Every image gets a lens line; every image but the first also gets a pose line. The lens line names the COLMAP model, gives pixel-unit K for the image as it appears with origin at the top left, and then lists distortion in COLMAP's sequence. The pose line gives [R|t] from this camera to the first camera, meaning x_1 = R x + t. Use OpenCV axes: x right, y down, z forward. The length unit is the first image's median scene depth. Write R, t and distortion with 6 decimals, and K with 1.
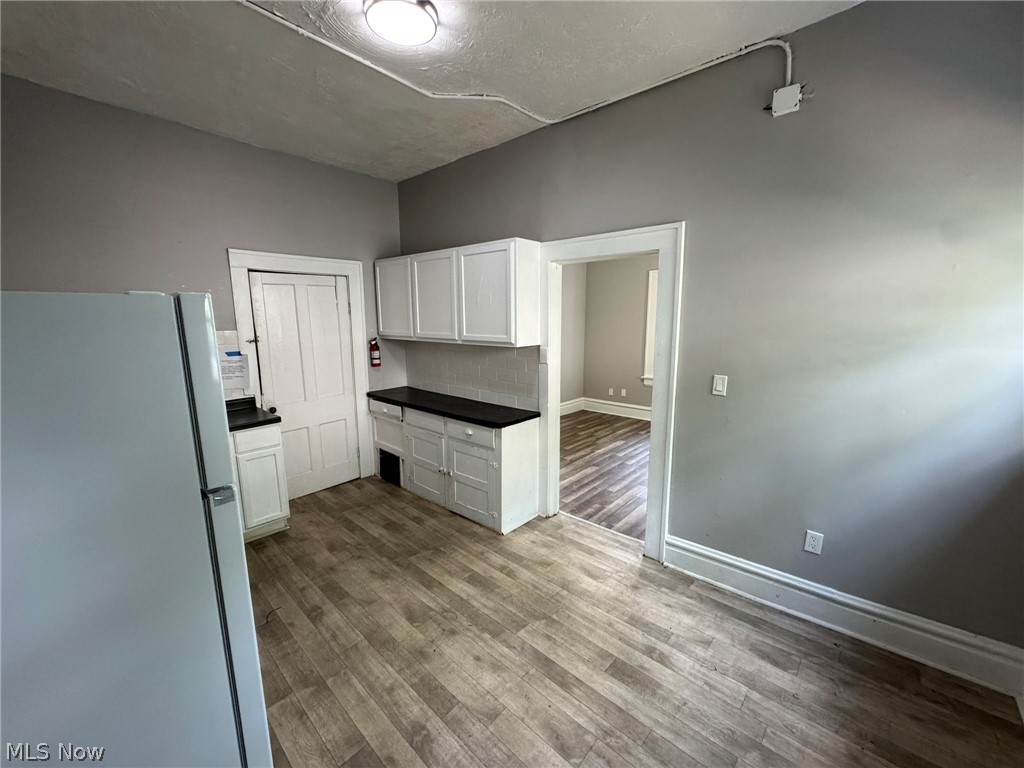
lens RADIAL K [[408.0, 0, 512.5], [0, 408.0, 386.1], [0, 0, 1]] dist [-0.000481, 0.000002]
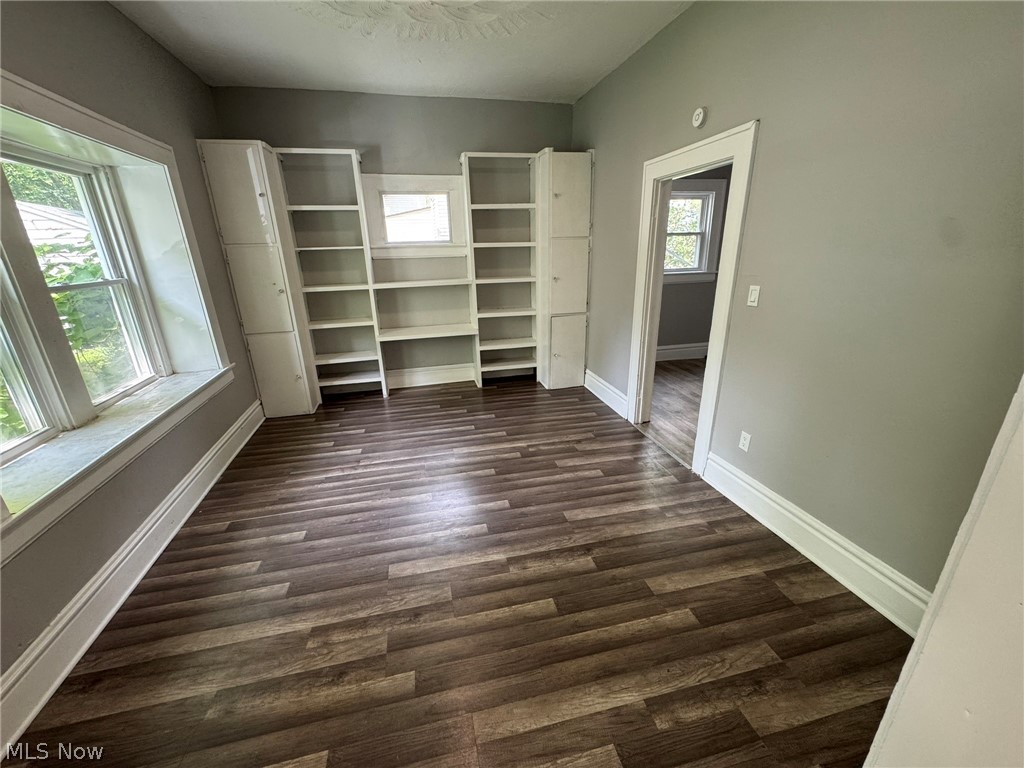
lens RADIAL K [[408.0, 0, 511.9], [0, 408.0, 381.6], [0, 0, 1]] dist [-0.000481, 0.000002]
pose [[-0.826966, -0.153574, 0.540871, -0.011578], [0.123180, 0.889118, 0.440791, -0.359055], [-0.548592, 0.431143, -0.716353, 2.250056]]
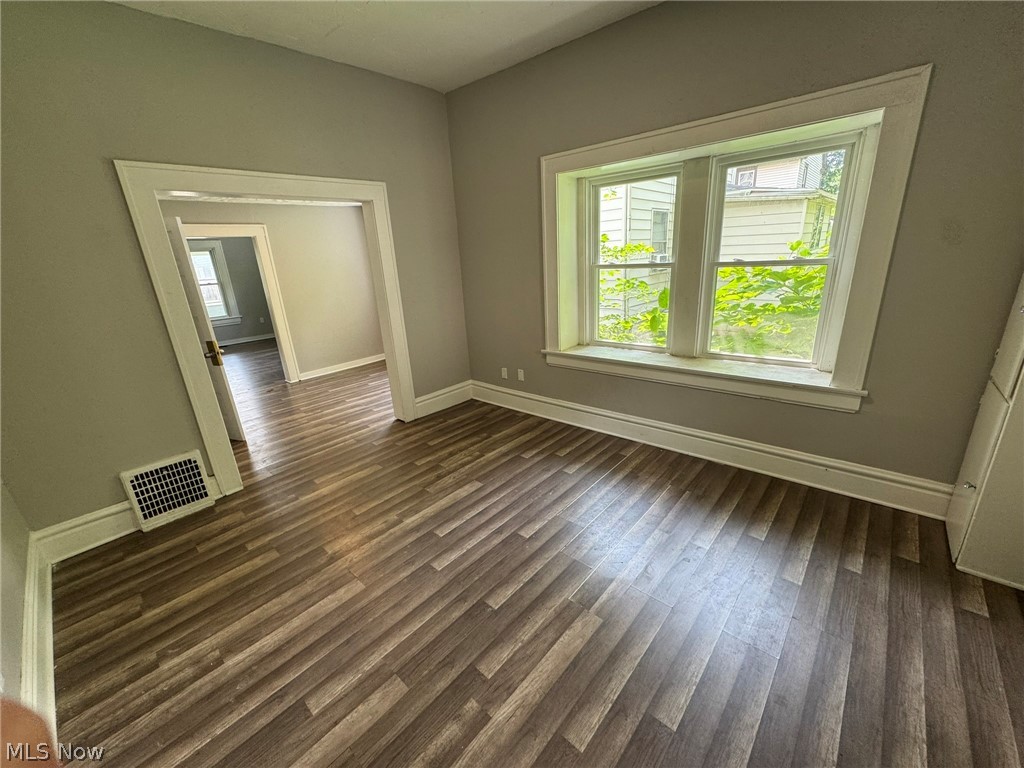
lens RADIAL K [[408.0, 0, 510.7], [0, 408.0, 385.4], [0, 0, 1]] dist [-0.000481, 0.000002]
pose [[0.998476, -0.052327, -0.017551, 0.653617], [0.054249, 0.989003, 0.137584, -0.132073], [0.010158, -0.138327, 0.990335, 0.947056]]
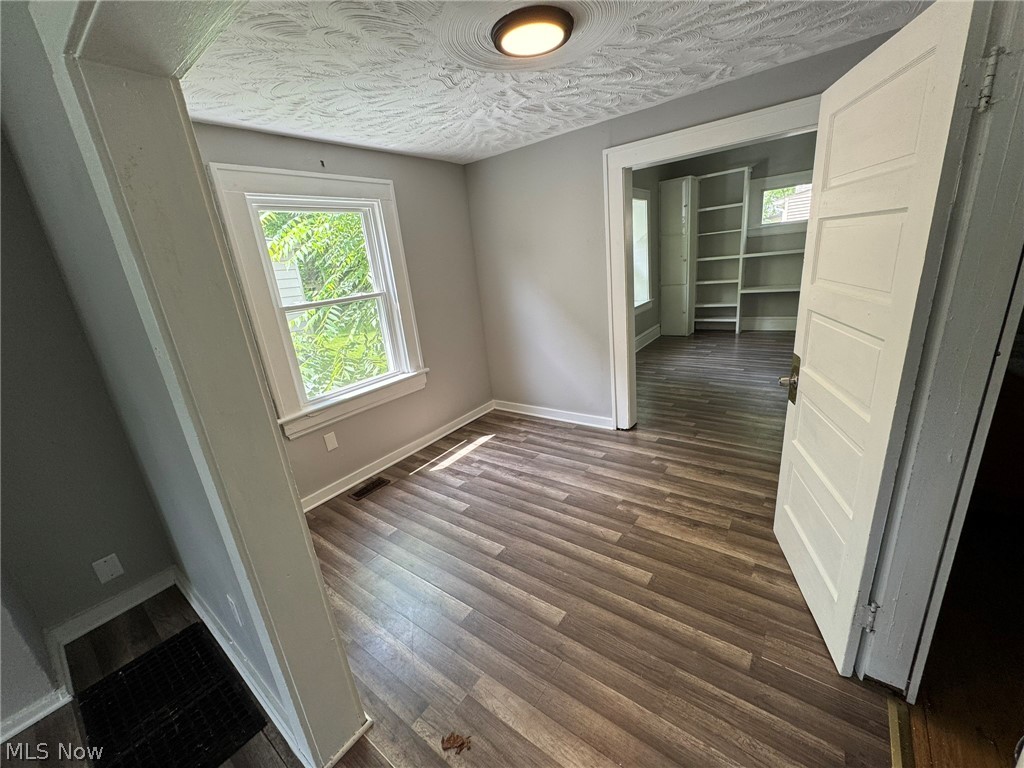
lens RADIAL K [[408.0, 0, 513.2], [0, 408.0, 382.7], [0, 0, 1]] dist [-0.000481, 0.000002]
pose [[-0.101744, -0.276521, 0.955607, -0.963155], [0.269270, 0.917079, 0.294042, -0.435459], [-0.957675, 0.287233, -0.018849, 2.774989]]
